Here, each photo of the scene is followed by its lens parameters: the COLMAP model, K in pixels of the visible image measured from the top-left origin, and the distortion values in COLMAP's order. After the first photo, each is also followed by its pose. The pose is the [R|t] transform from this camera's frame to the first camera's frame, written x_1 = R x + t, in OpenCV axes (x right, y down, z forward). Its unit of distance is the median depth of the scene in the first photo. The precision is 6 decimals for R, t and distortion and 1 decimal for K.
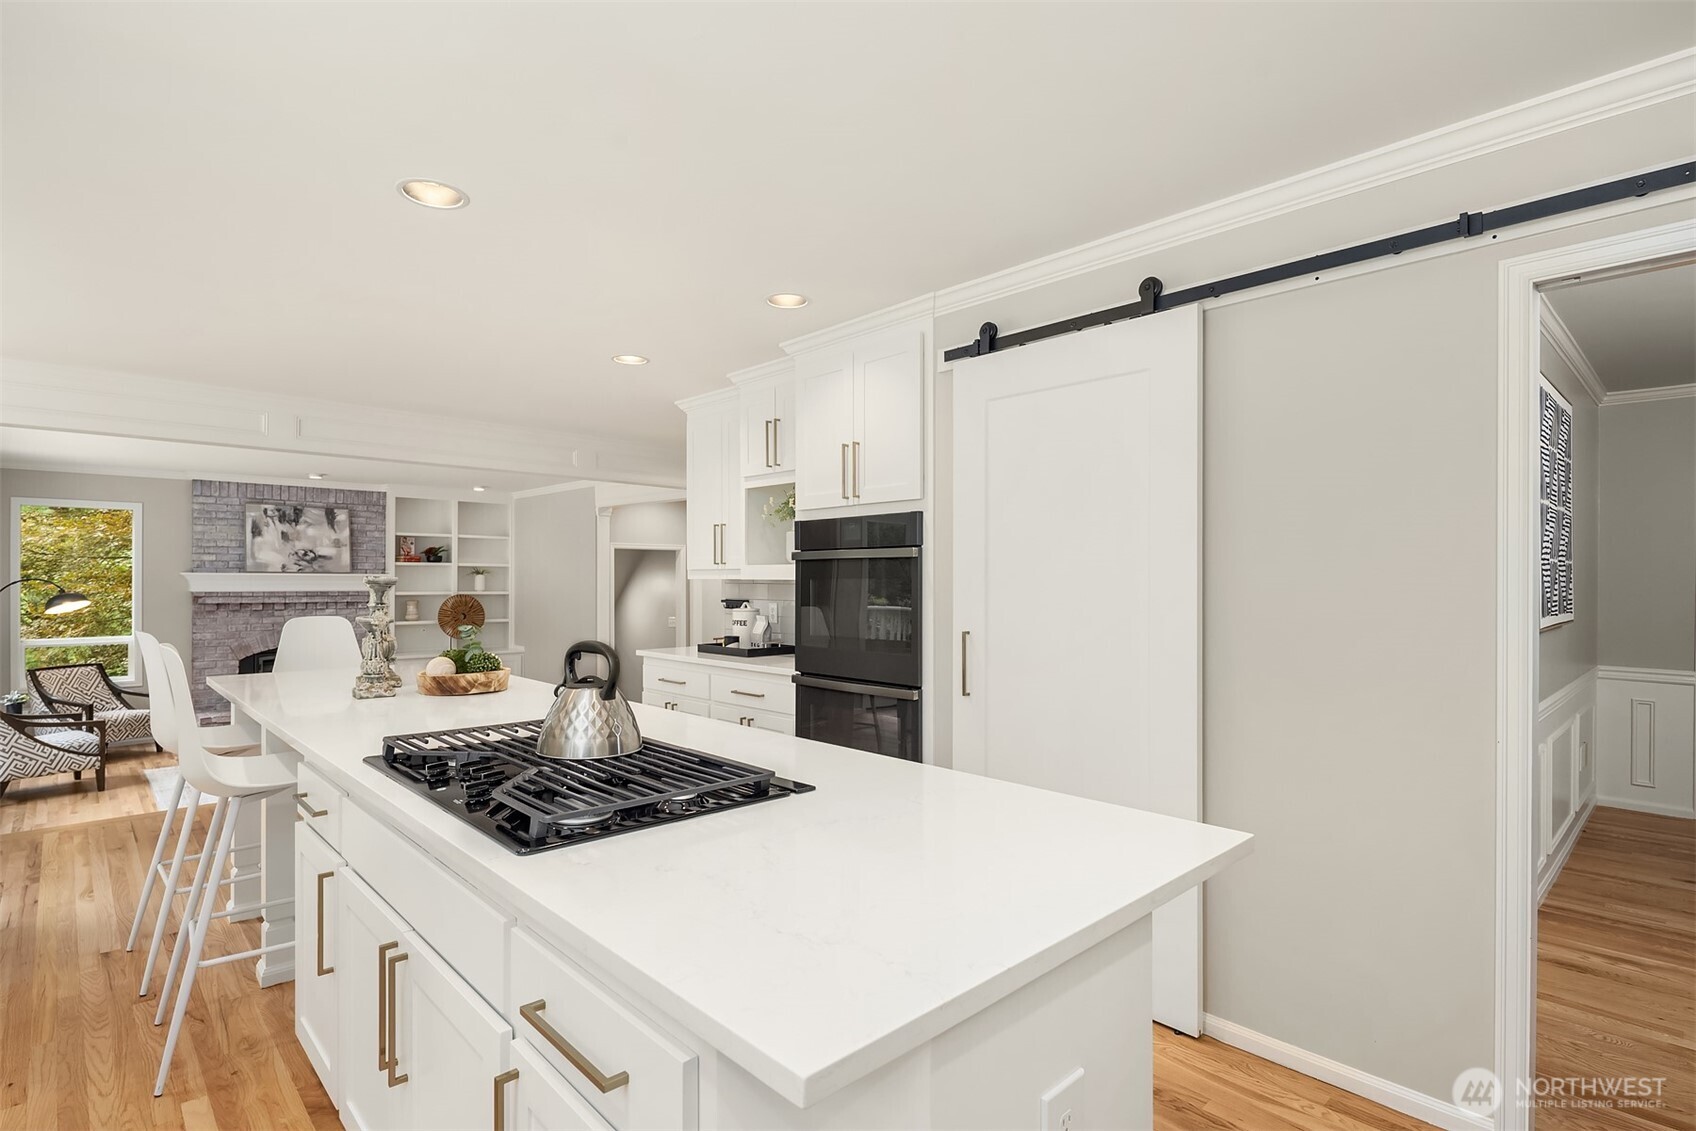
lens RADIAL K [[832.7, 0, 853.8], [0, 832.7, 578.6], [0, 0, 1]] dist [-0.000230, -0.001647]
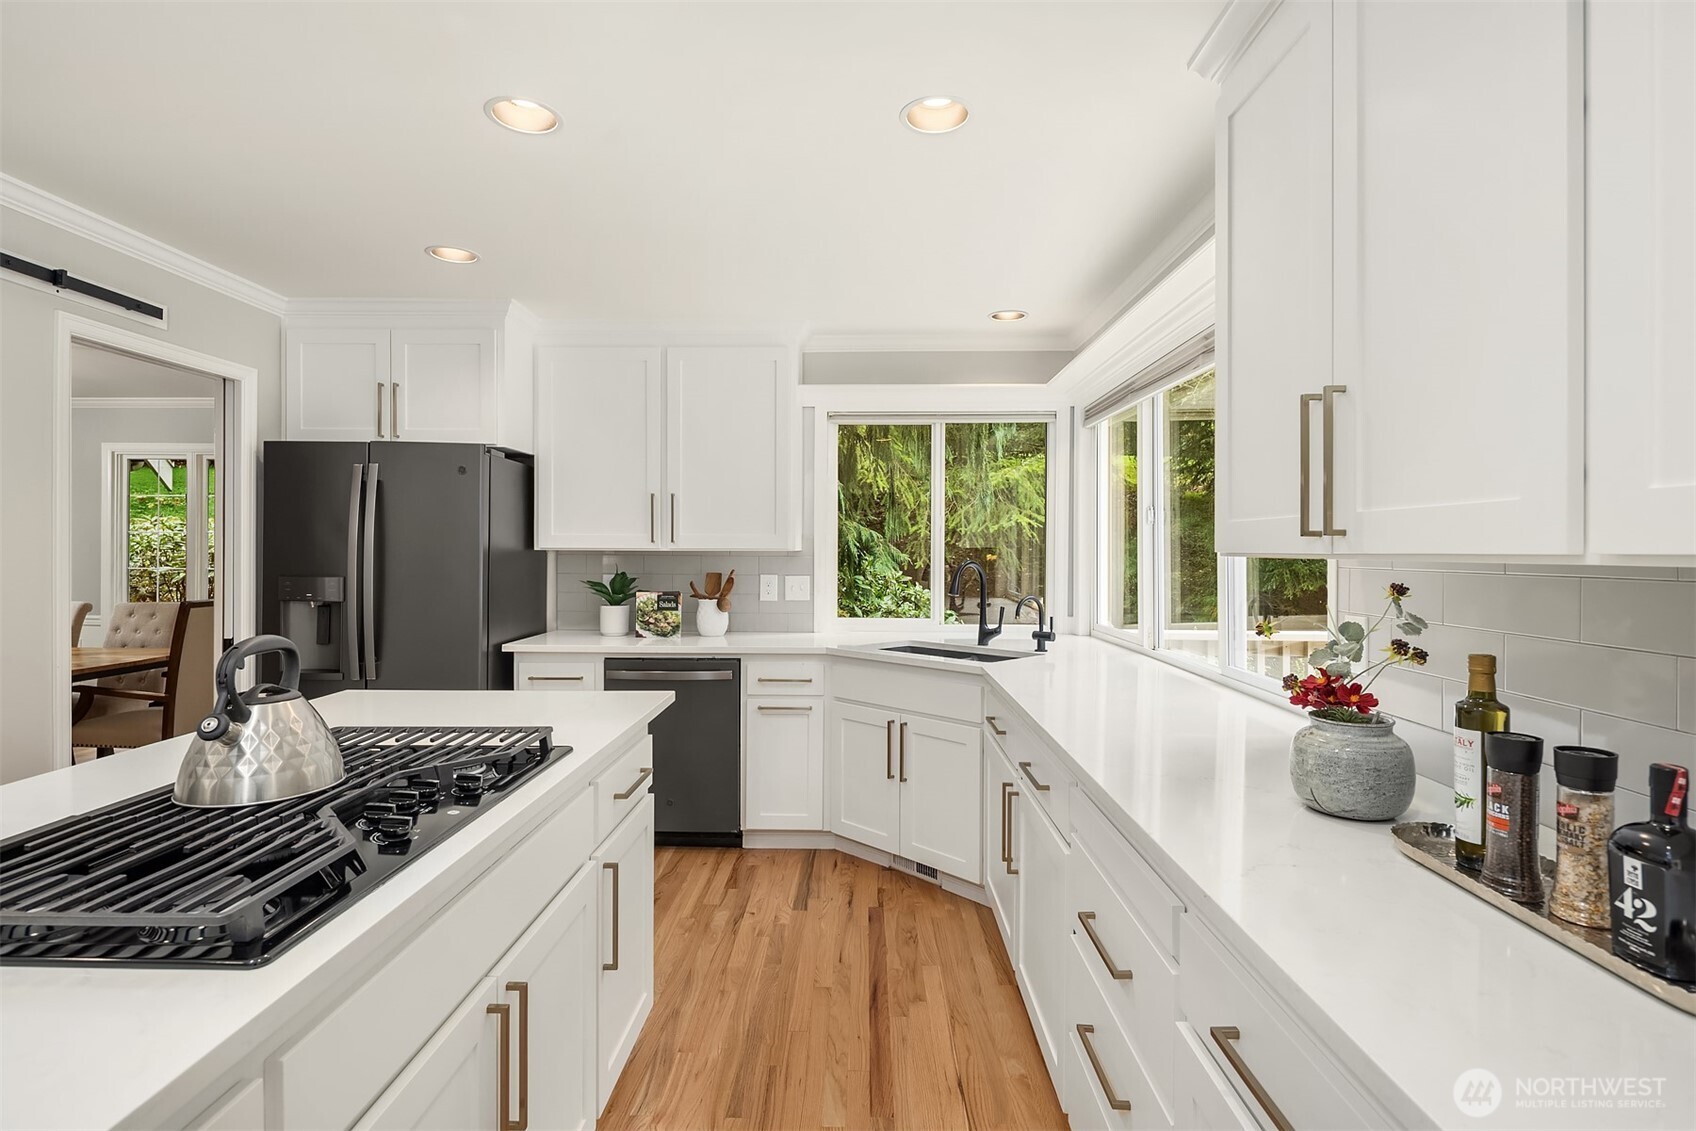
lens RADIAL K [[833.8, 0, 853.5], [0, 833.8, 556.2], [0, 0, 1]] dist [-0.000270, -0.000625]
pose [[-0.714485, -0.010927, 0.699565, -0.235389], [-0.005794, 0.999936, 0.009701, -0.000371], [-0.699627, 0.002877, -0.714503, 0.231364]]
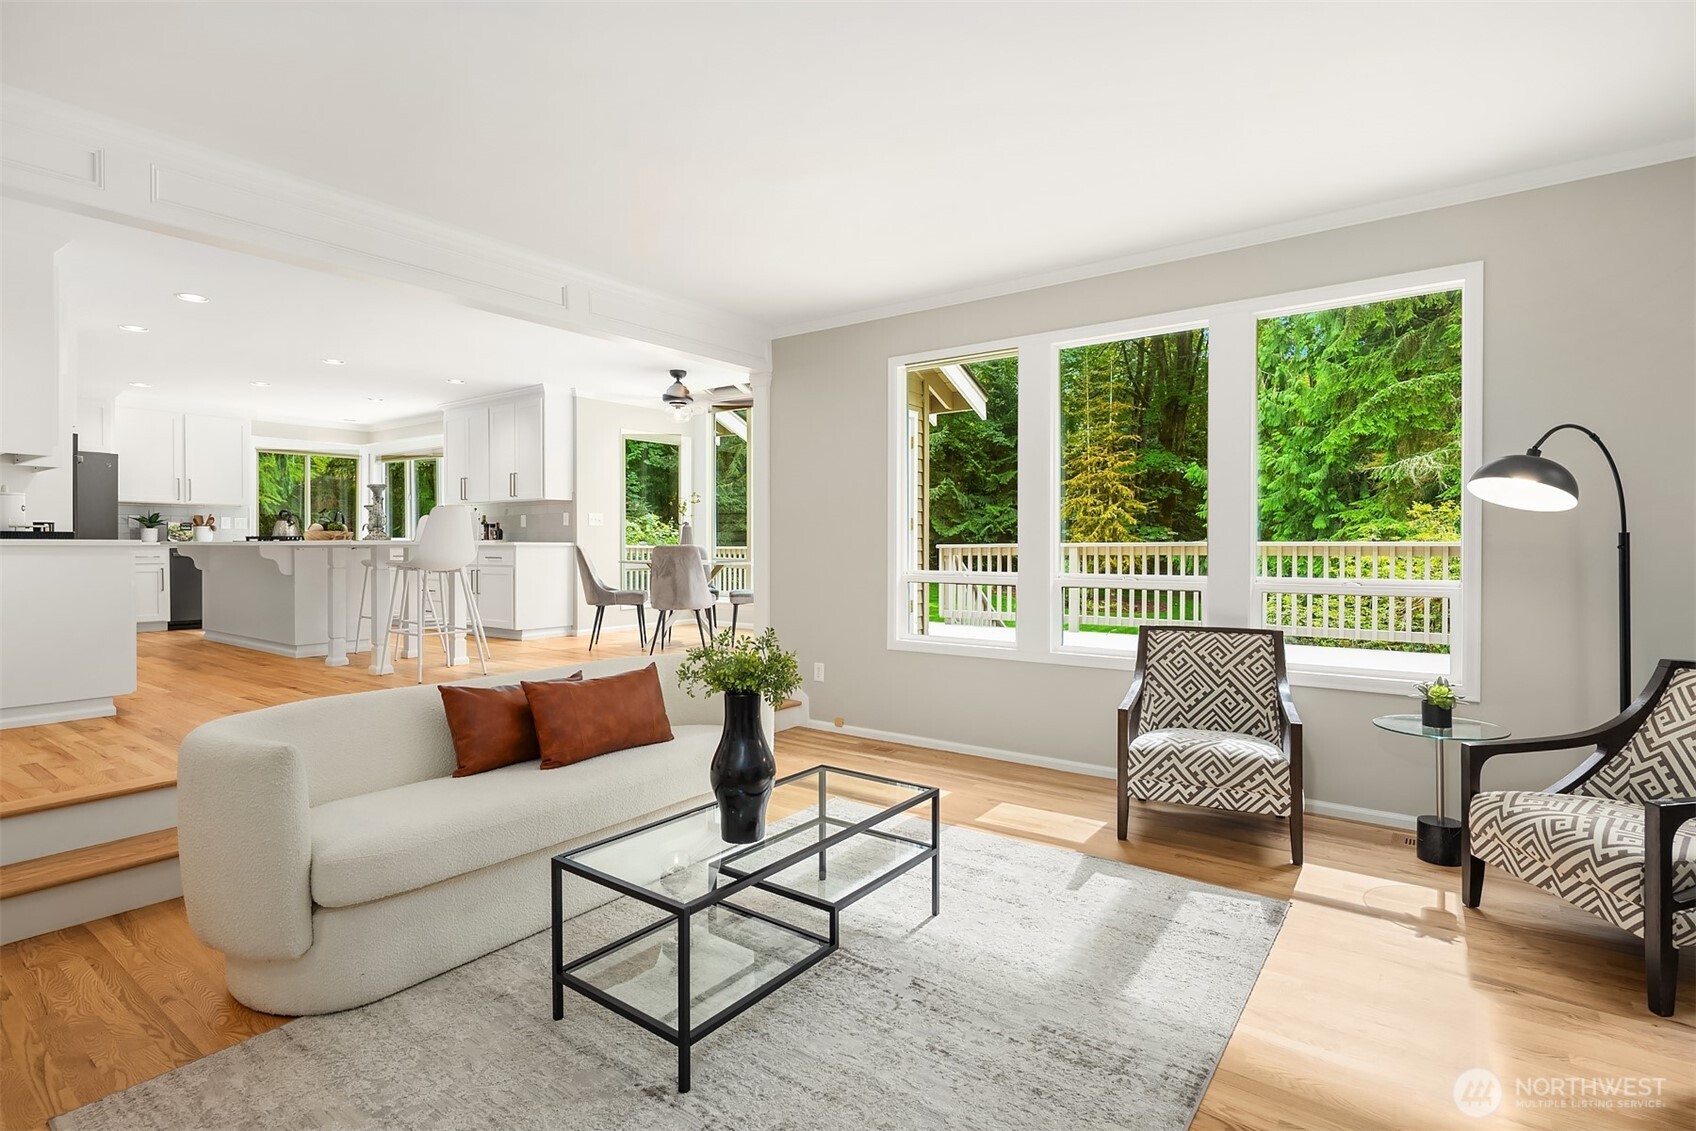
lens RADIAL K [[821.5, 0, 849.7], [0, 821.5, 549.6], [0, 0, 1]] dist [-0.000646, -0.000246]
pose [[-0.984839, -0.000908, -0.173466, -0.469141], [-0.002029, 0.999978, 0.006287, 0.048456], [0.173457, 0.006544, -0.984820, 1.091999]]
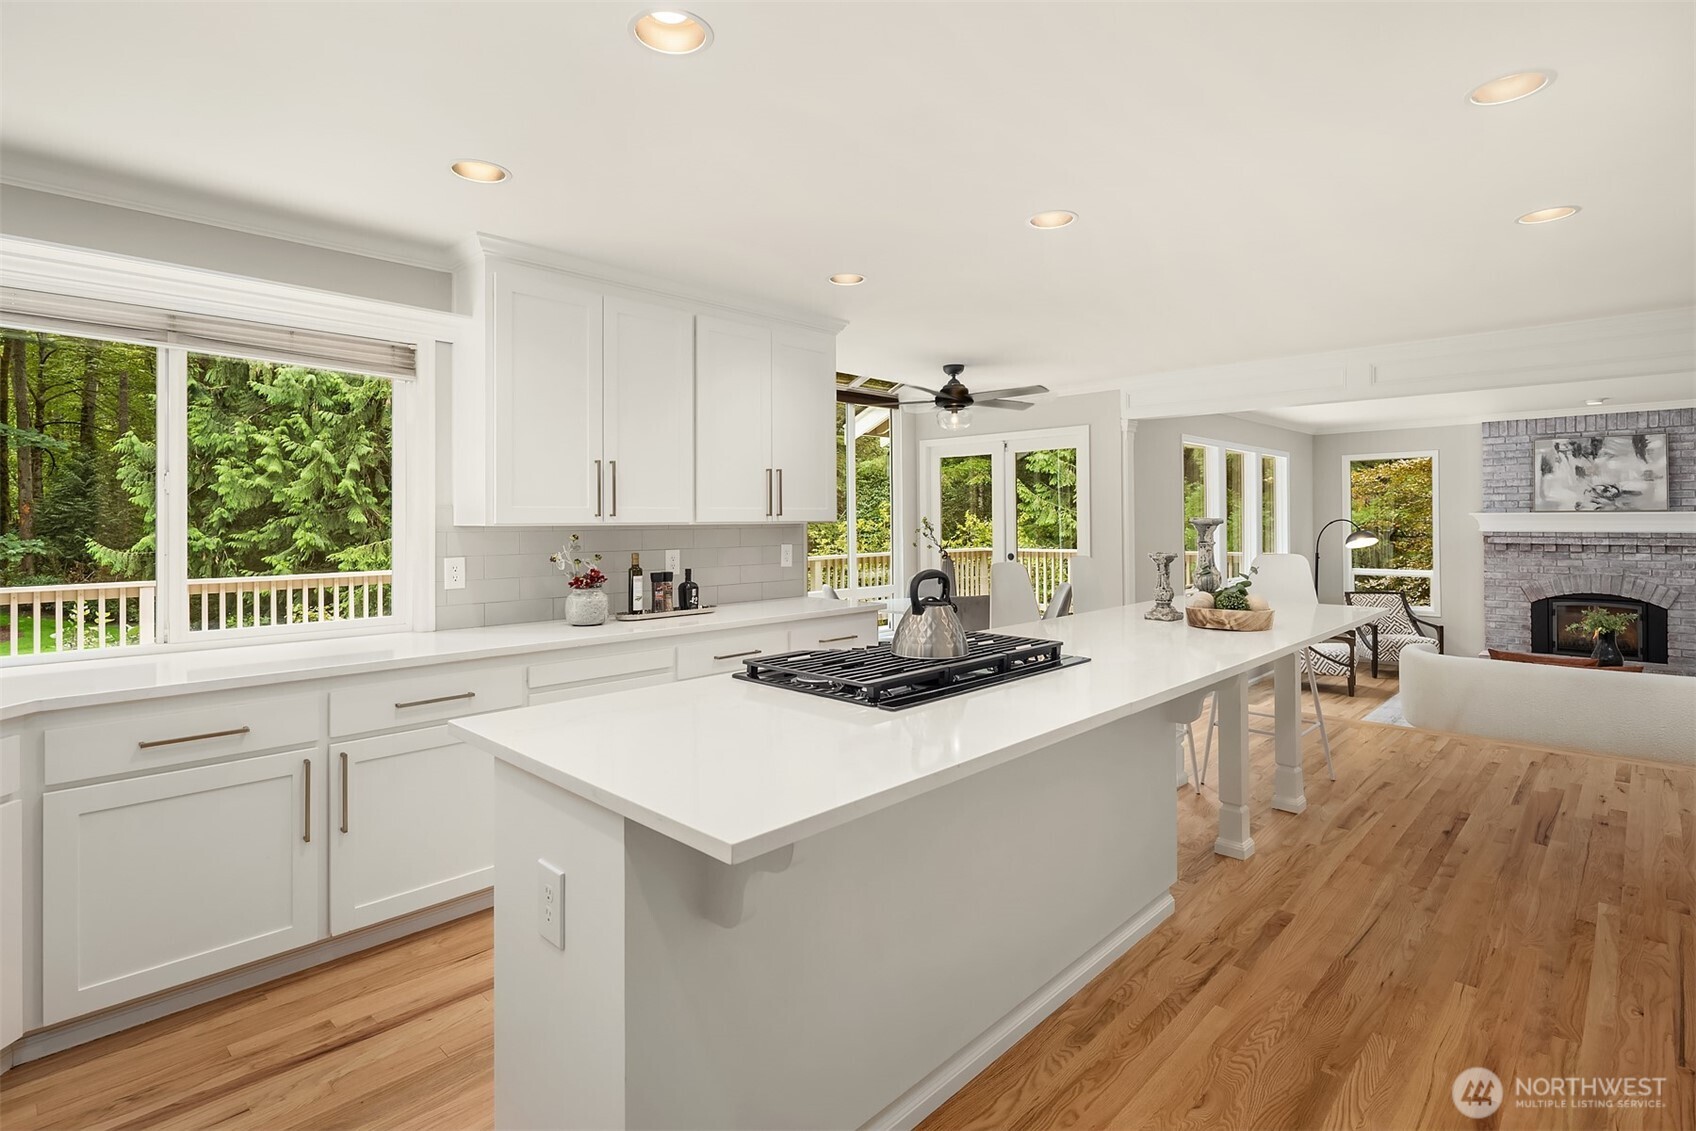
lens RADIAL K [[831.7, 0, 844.9], [0, 831.7, 514.5], [0, 0, 1]] dist [-0.001192, -0.001568]
pose [[0.036492, -0.010106, -0.999283, 0.195417], [0.005739, 0.999934, -0.009903, 0.000512], [0.999317, -0.005373, 0.036548, 0.165050]]
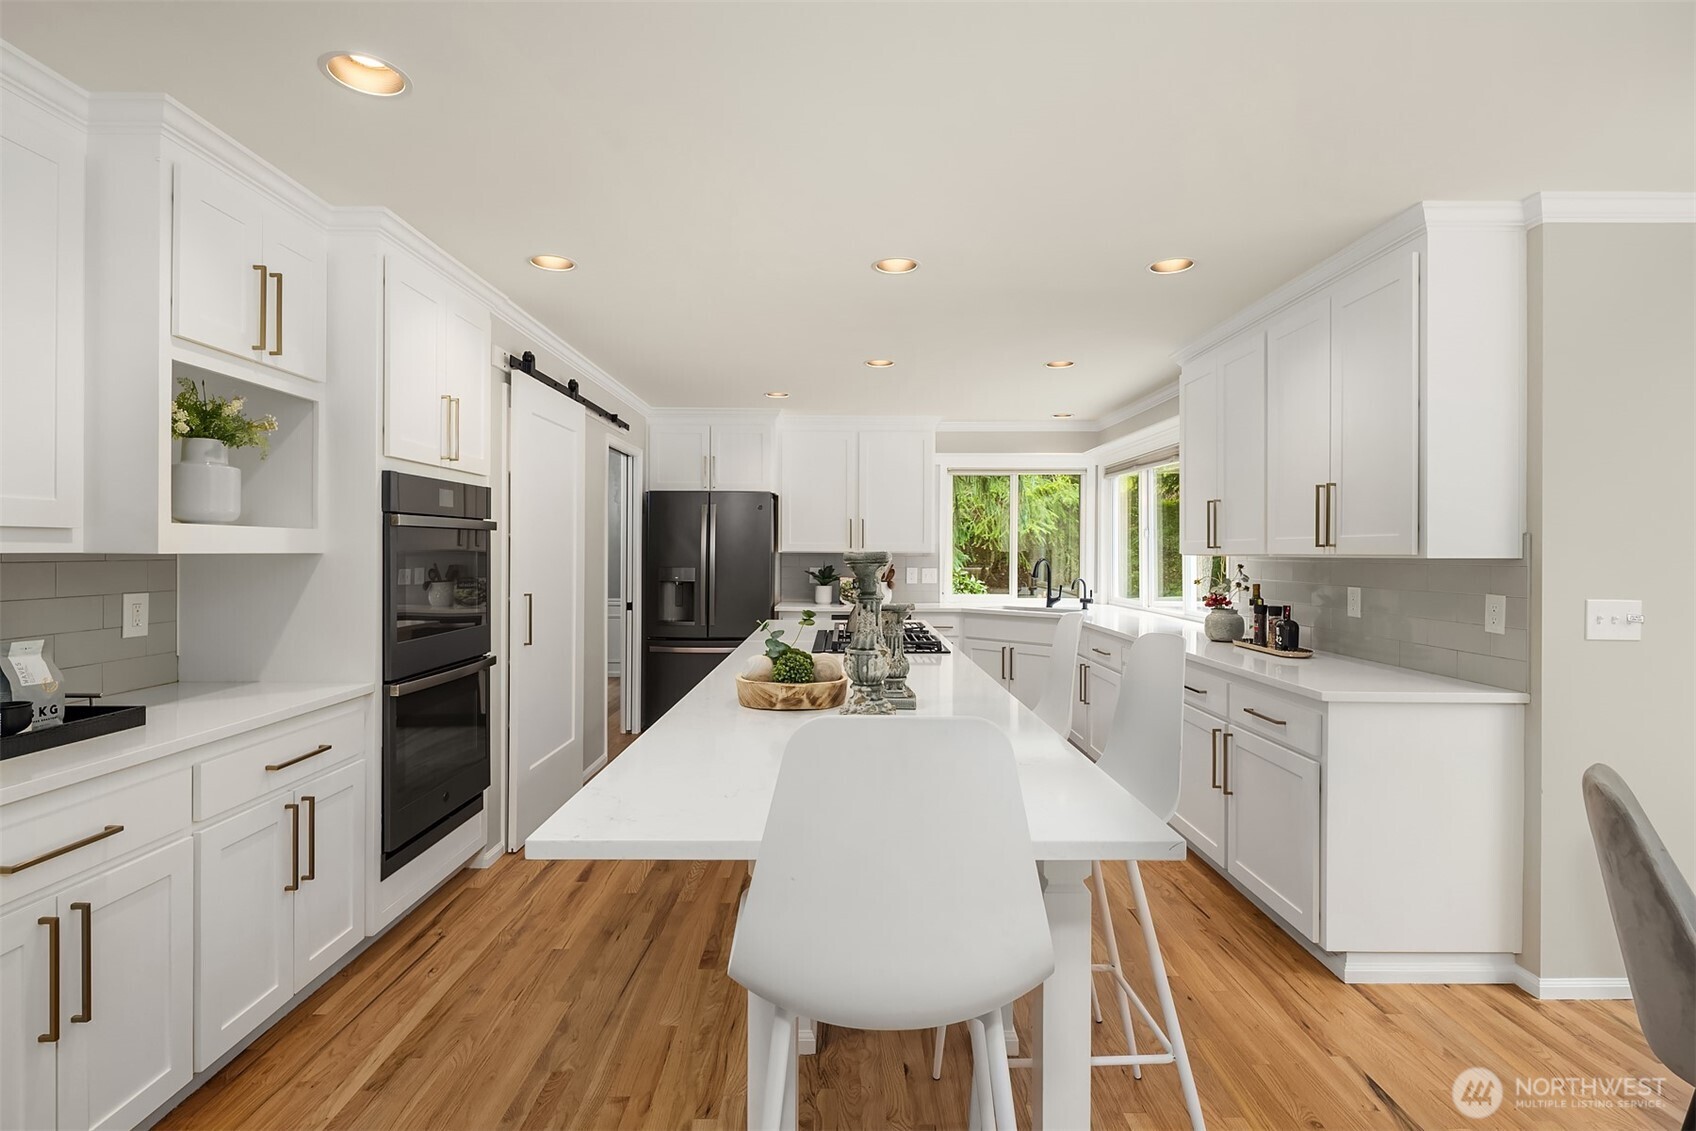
lens RADIAL K [[821.5, 0, 849.7], [0, 821.5, 549.6], [0, 0, 1]] dist [-0.000646, -0.000246]
pose [[-0.726538, -0.003565, 0.687117, -0.352296], [-0.004847, 0.999988, 0.000062, -0.001289], [-0.687109, -0.003286, -0.726546, 0.521473]]
